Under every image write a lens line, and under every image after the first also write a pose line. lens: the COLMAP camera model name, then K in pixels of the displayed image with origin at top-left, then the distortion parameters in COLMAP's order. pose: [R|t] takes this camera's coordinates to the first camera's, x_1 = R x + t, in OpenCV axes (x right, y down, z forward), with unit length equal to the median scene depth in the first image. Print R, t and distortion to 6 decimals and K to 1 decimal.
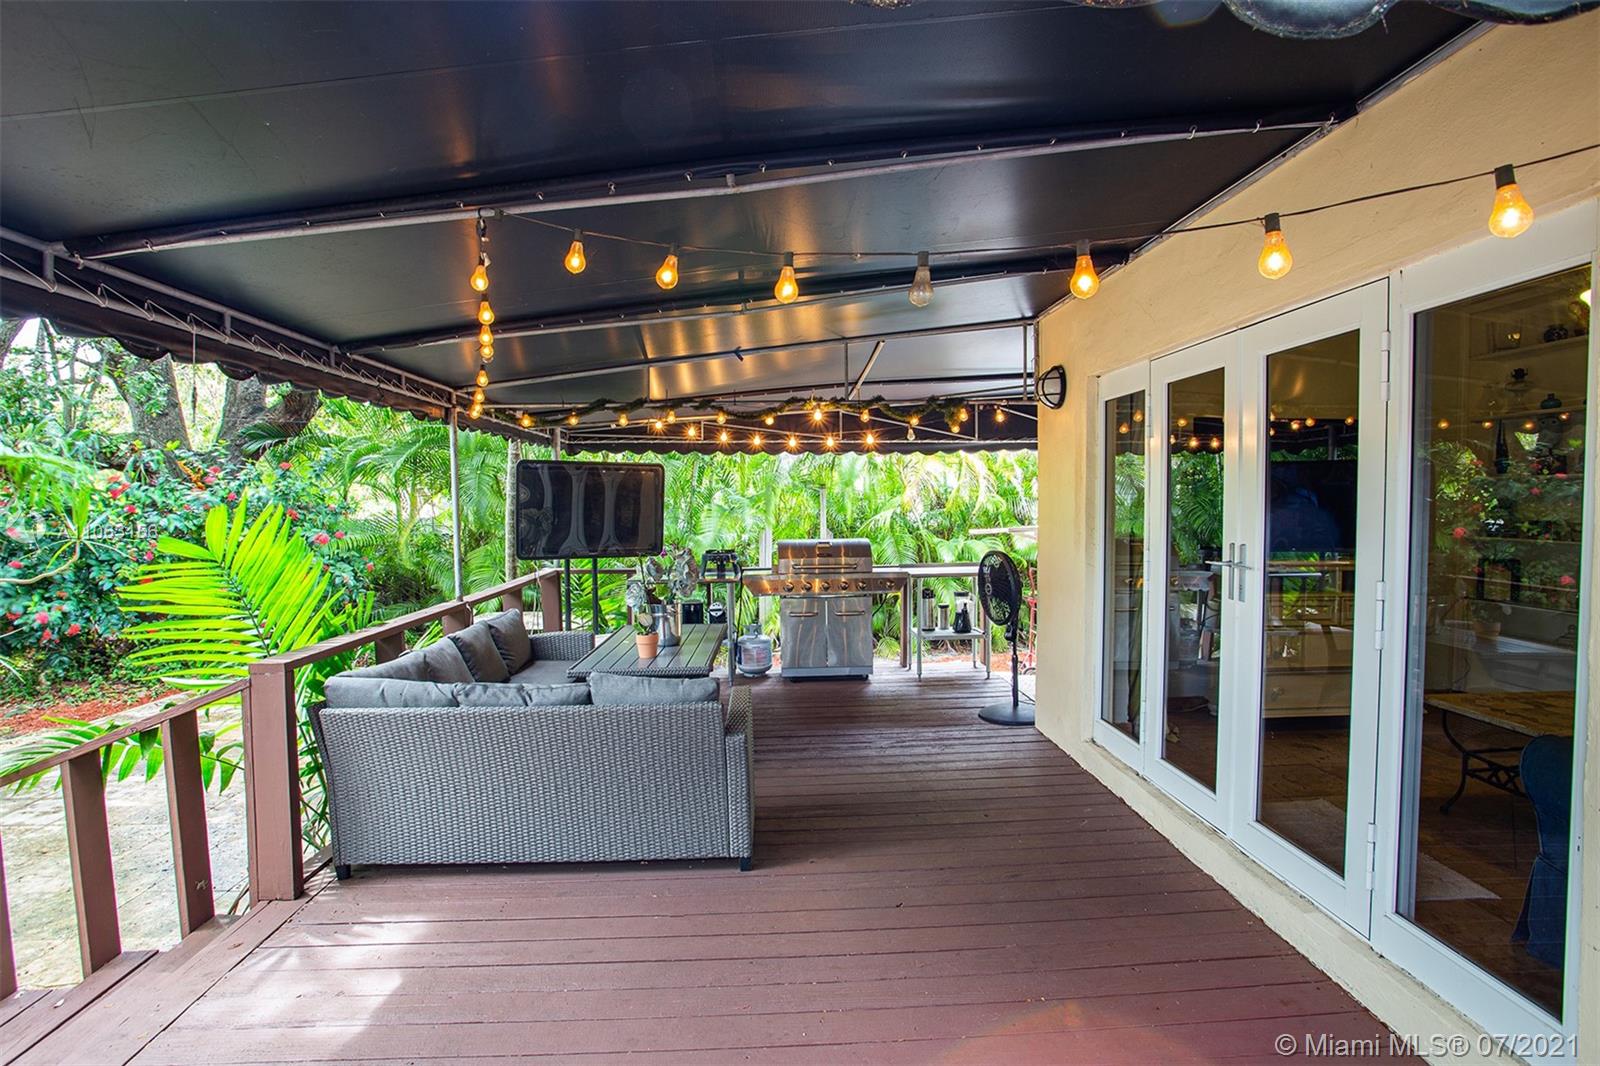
lens RADIAL K [[798.1, 0, 792.0], [0, 798.1, 530.8], [0, 0, 1]] dist [-0.052336, 0.017517]
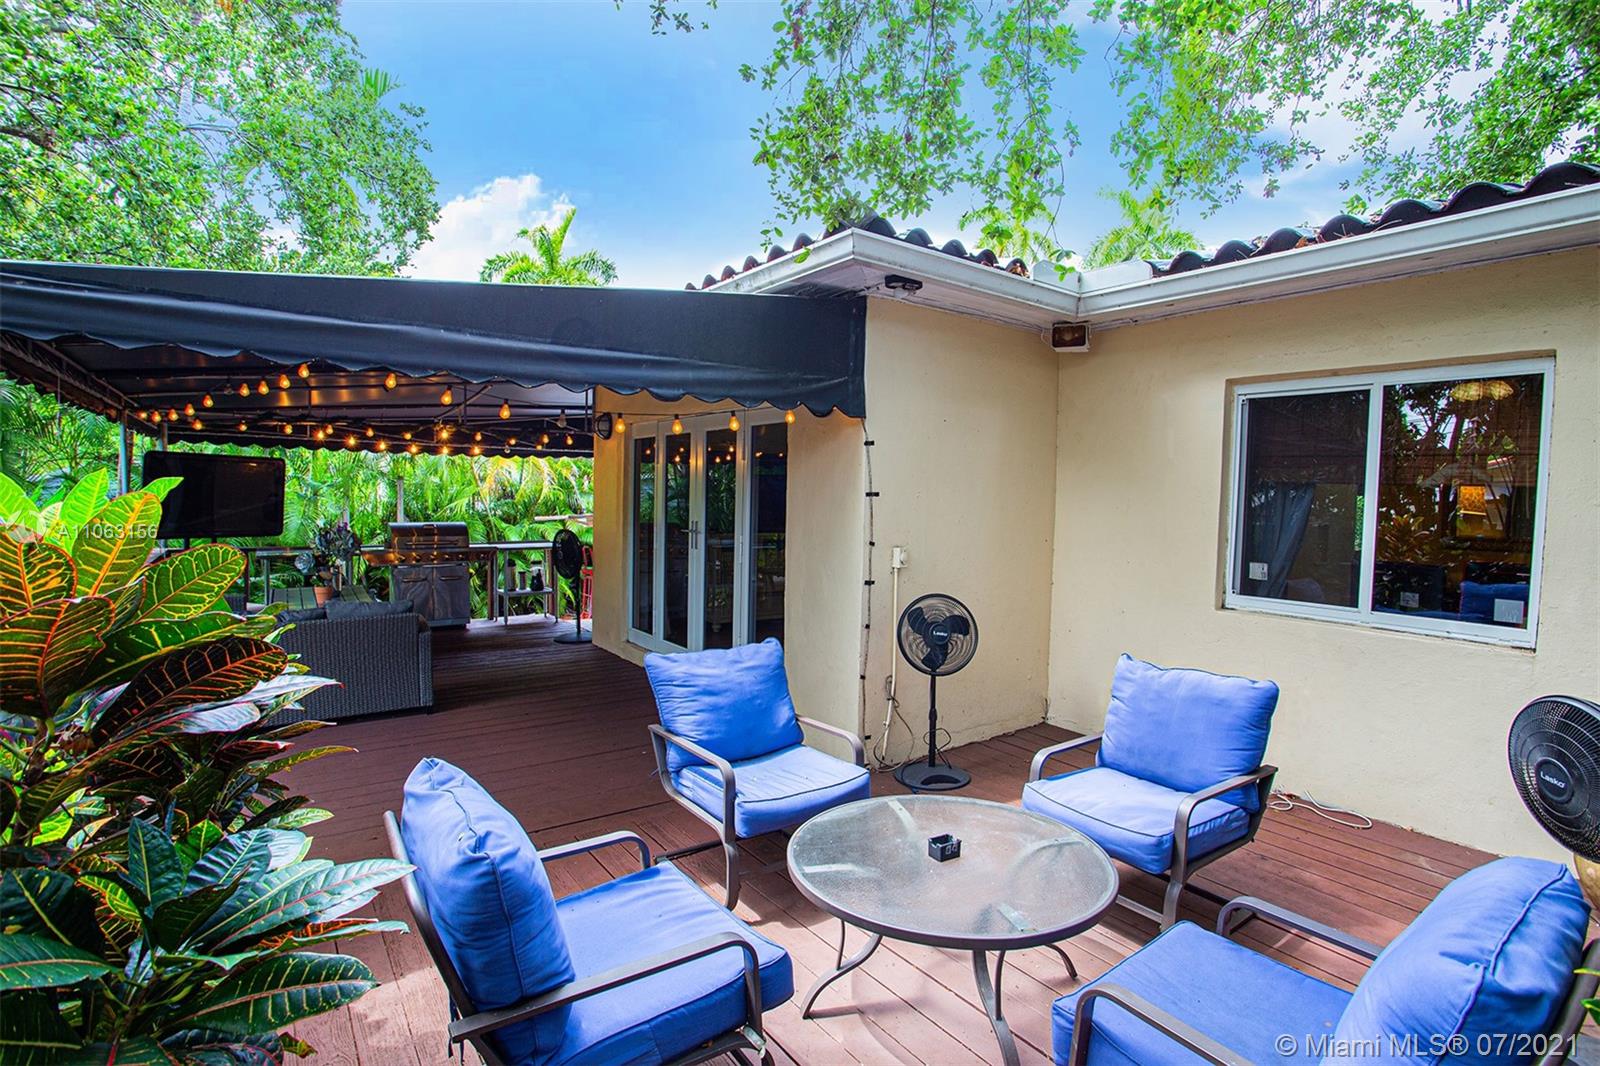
lens RADIAL K [[798.1, 0, 793.5], [0, 798.1, 538.2], [0, 0, 1]] dist [-0.052336, 0.017517]
pose [[0.846512, -0.007052, 0.532324, -0.138534], [-0.004327, 0.999788, 0.020125, 0.008665], [-0.532353, -0.019339, 0.846302, -0.388097]]
